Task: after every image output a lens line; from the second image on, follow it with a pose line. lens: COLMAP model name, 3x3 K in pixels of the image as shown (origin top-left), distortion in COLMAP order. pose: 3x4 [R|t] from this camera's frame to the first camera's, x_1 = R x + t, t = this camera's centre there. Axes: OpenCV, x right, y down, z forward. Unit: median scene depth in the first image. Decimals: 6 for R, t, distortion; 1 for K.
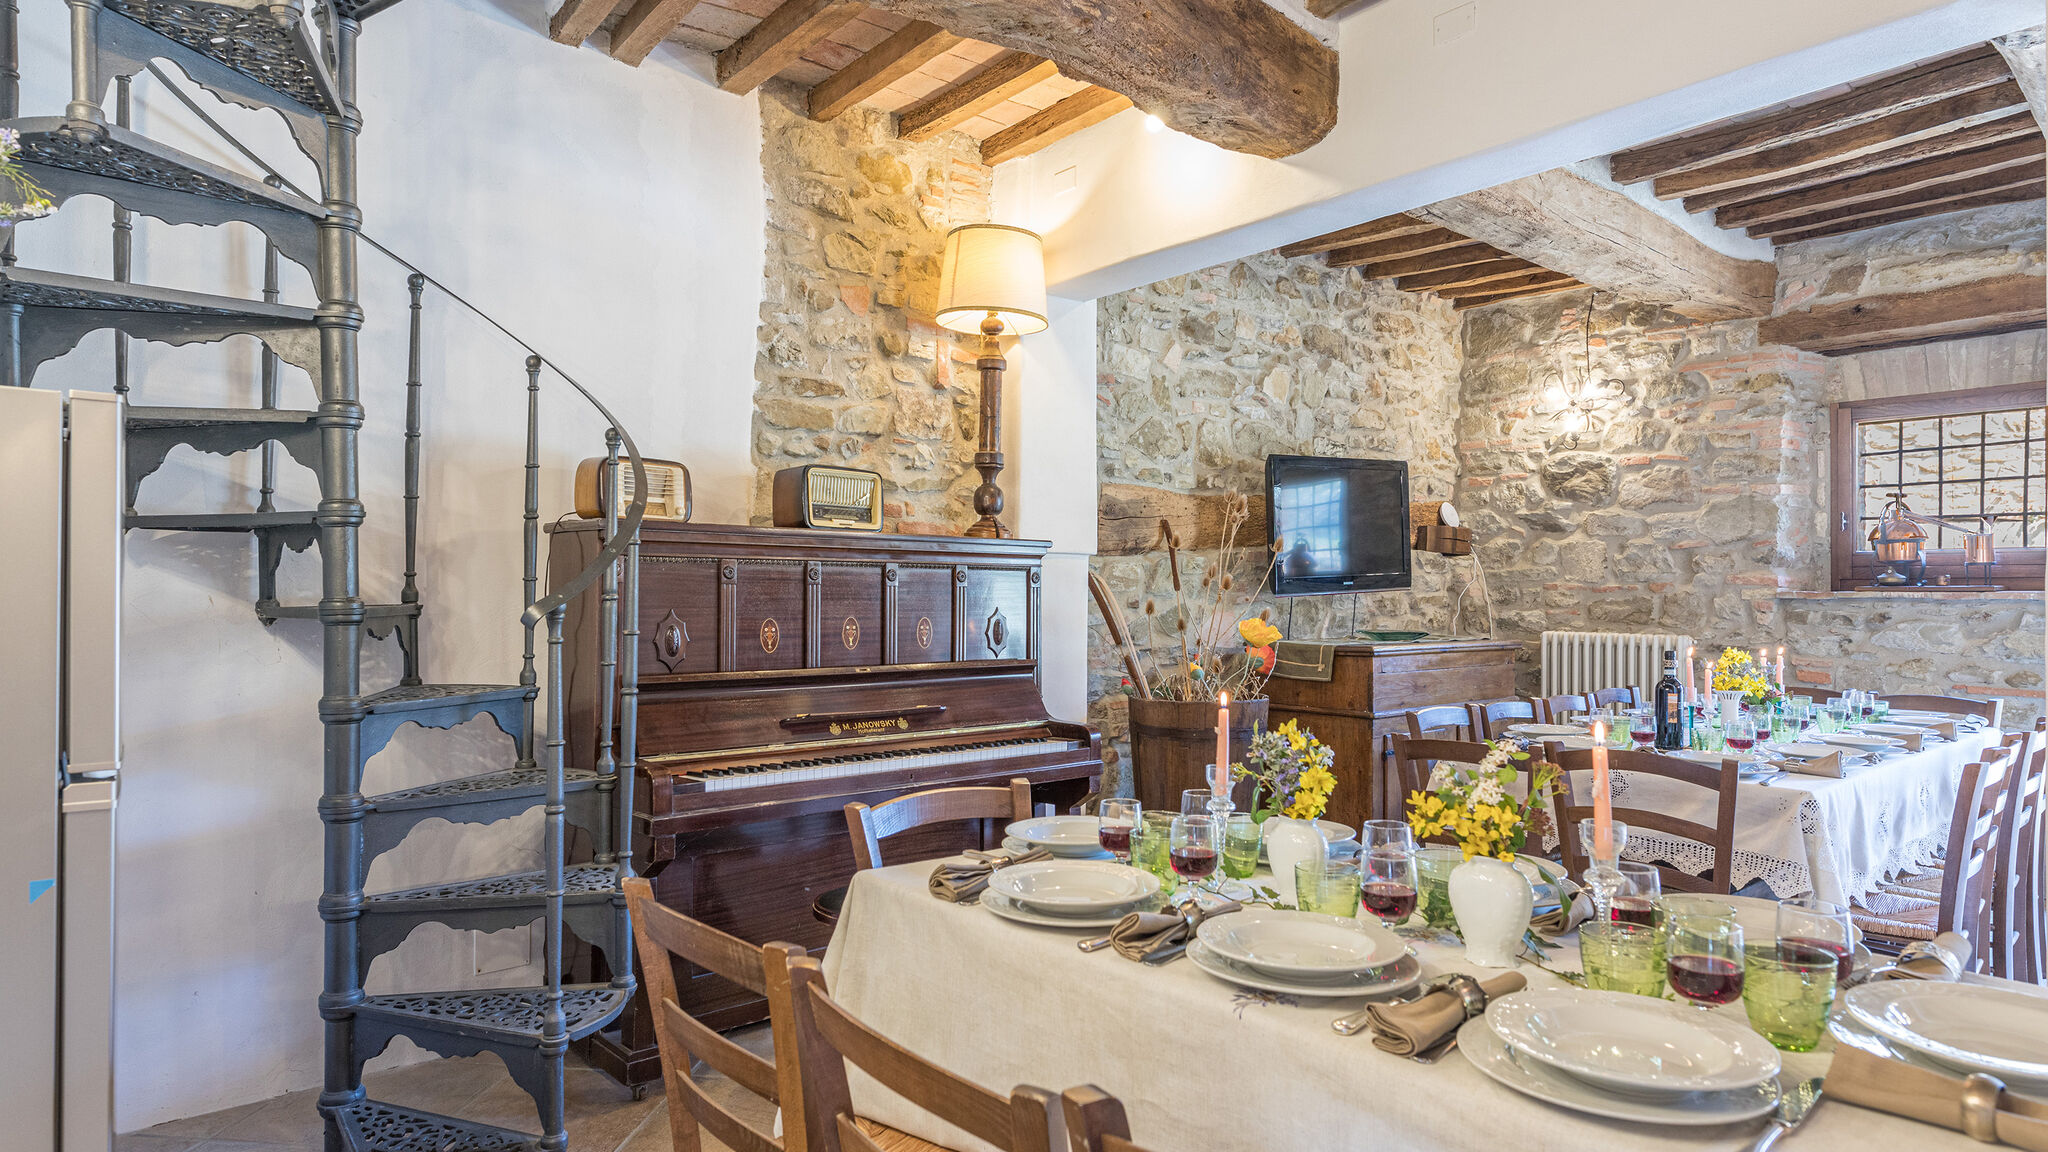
lens RADIAL K [[1164.9, 0, 1024.0], [0, 1164.9, 576.0], [0, 0, 1]] dist [-0.001314, -0.000168]
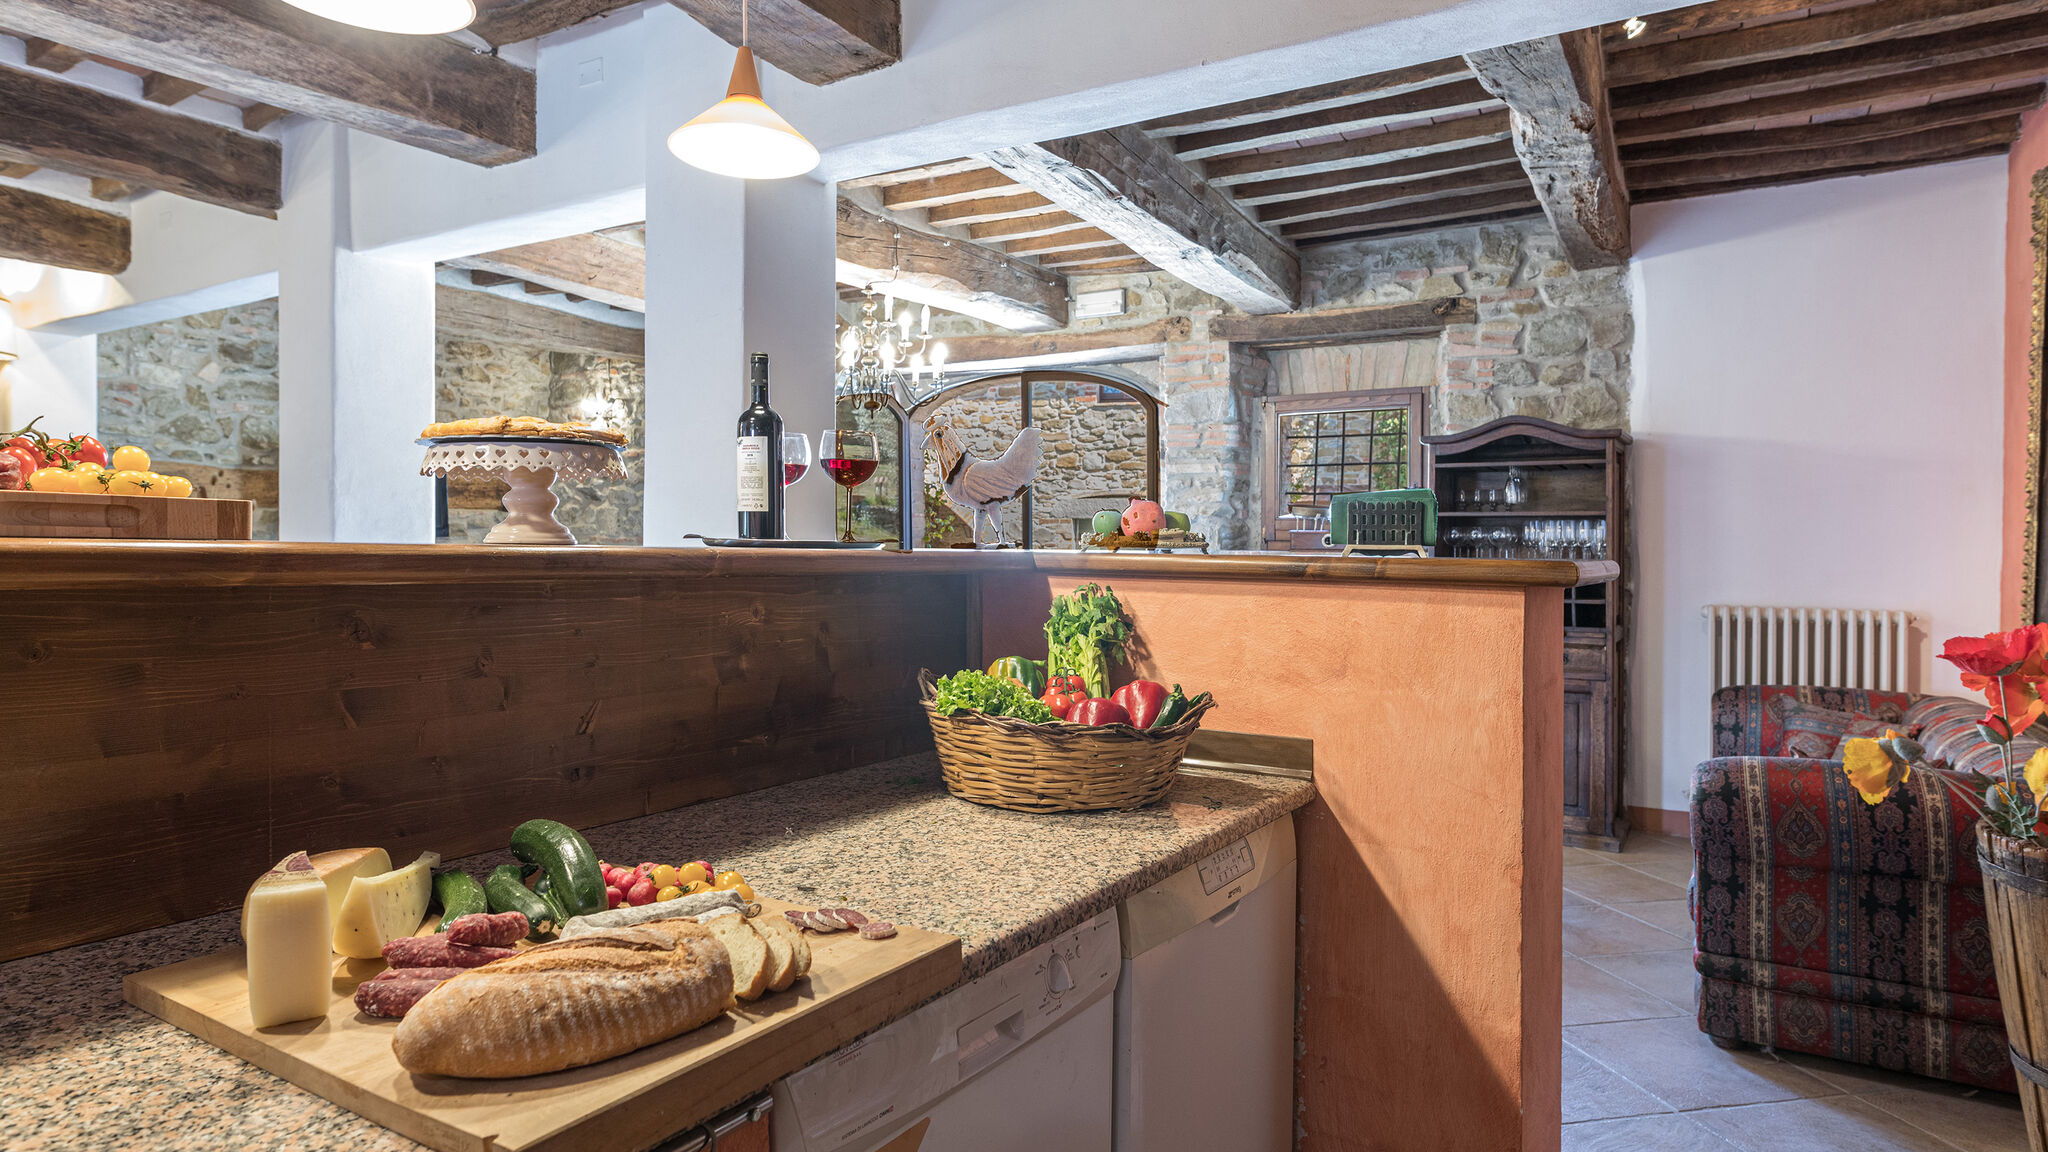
lens RADIAL K [[1164.9, 0, 1024.0], [0, 1164.9, 576.0], [0, 0, 1]] dist [-0.001314, -0.000168]
pose [[0.949497, 0.005958, 0.313720, 0.614561], [-0.018756, 0.999110, 0.037792, -0.010896], [-0.313215, -0.041768, 0.948763, -0.658150]]
